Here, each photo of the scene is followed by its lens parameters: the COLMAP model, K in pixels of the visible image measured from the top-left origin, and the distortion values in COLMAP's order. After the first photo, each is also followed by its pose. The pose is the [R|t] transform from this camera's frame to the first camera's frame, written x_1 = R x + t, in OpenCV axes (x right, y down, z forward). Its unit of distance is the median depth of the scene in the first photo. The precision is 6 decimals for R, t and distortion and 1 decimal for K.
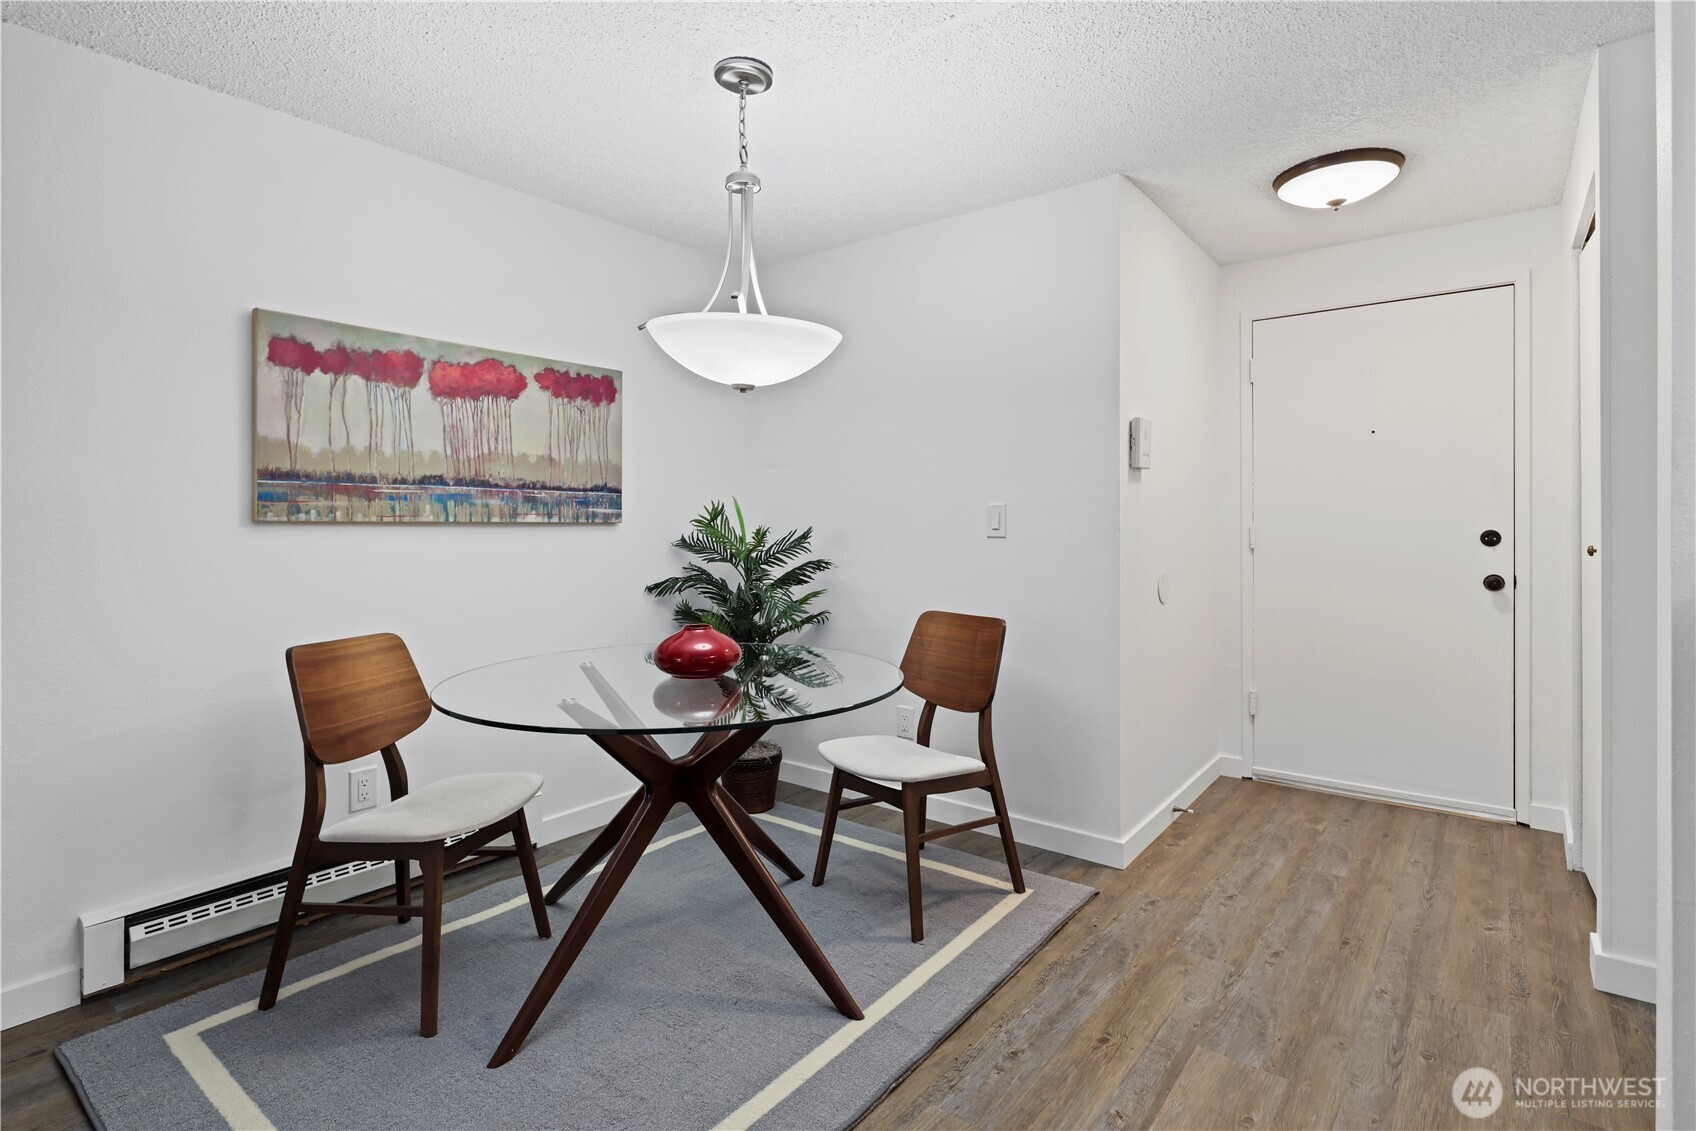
lens RADIAL K [[835.9, 0, 842.8], [0, 835.9, 521.6], [0, 0, 1]] dist [0.001563, -0.000536]
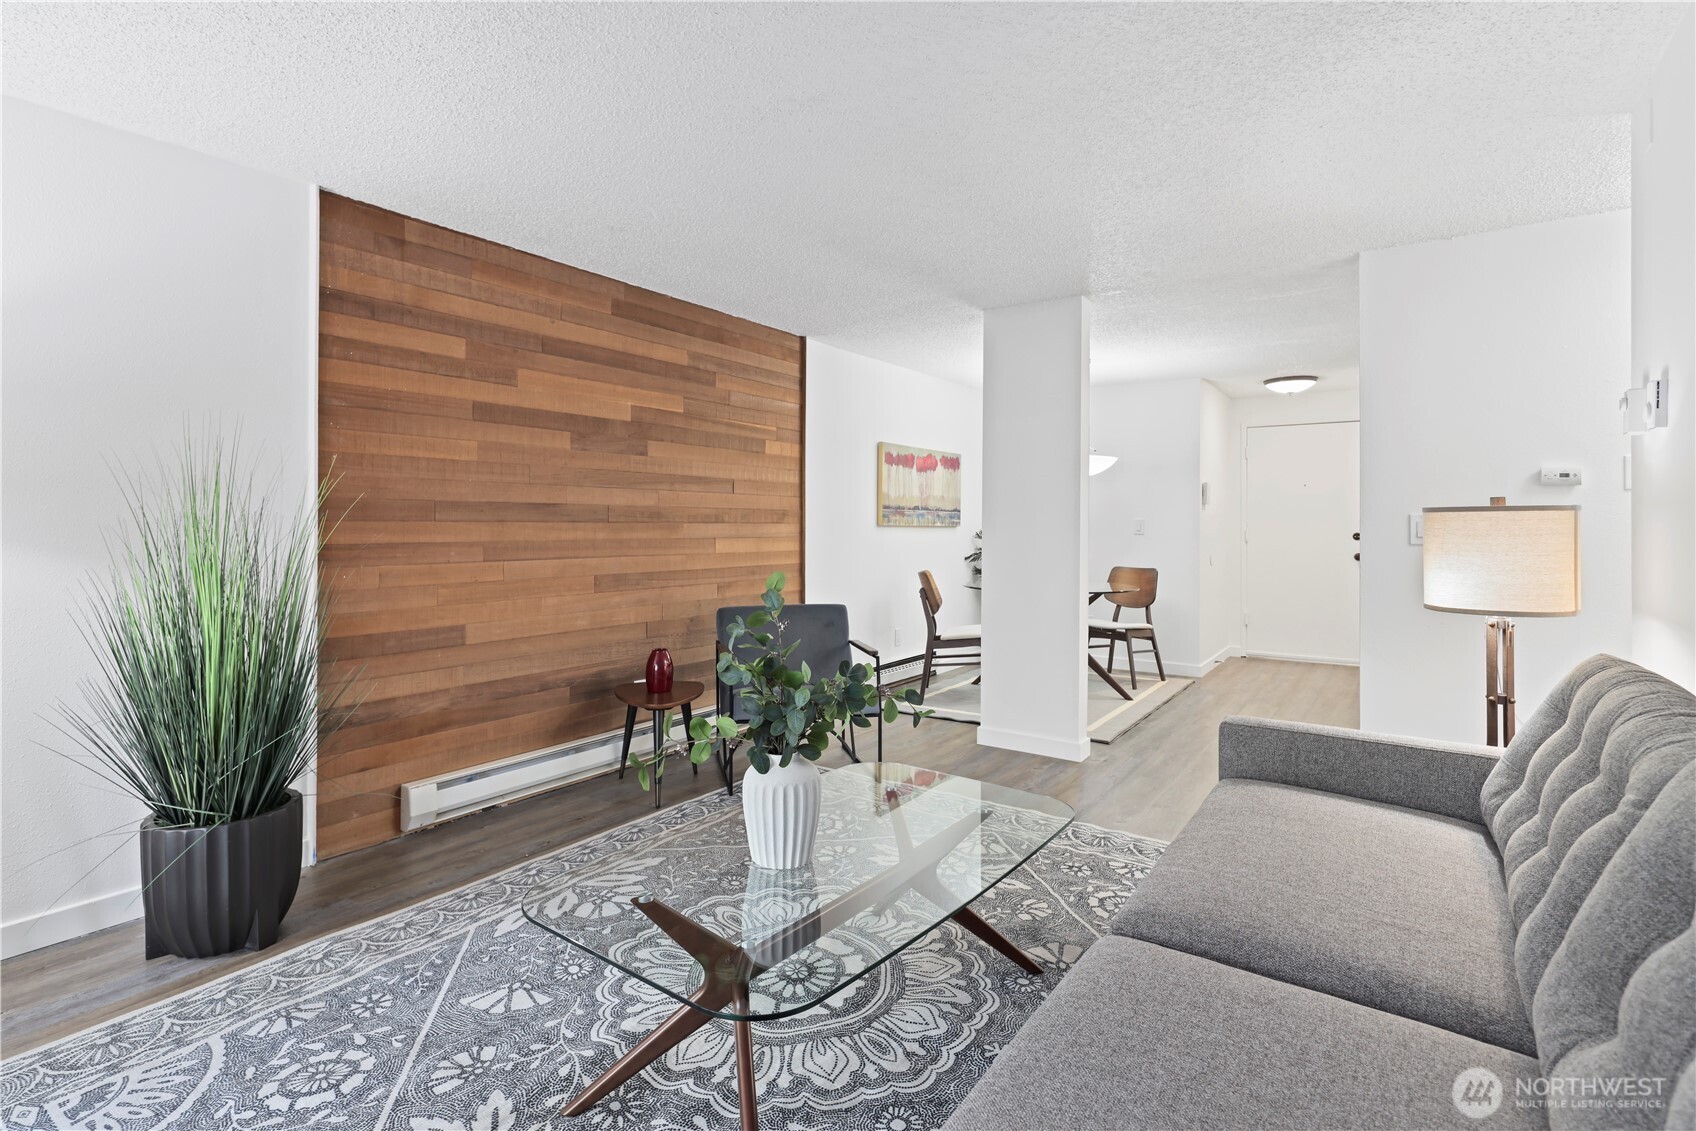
lens RADIAL K [[835.9, 0, 842.8], [0, 835.9, 521.6], [0, 0, 1]] dist [0.001563, -0.000536]
pose [[0.997917, 0.007809, 0.064034, -0.835266], [-0.007812, 0.999969, -0.000196, -0.009409], [-0.064033, -0.000304, 0.997948, -1.298879]]
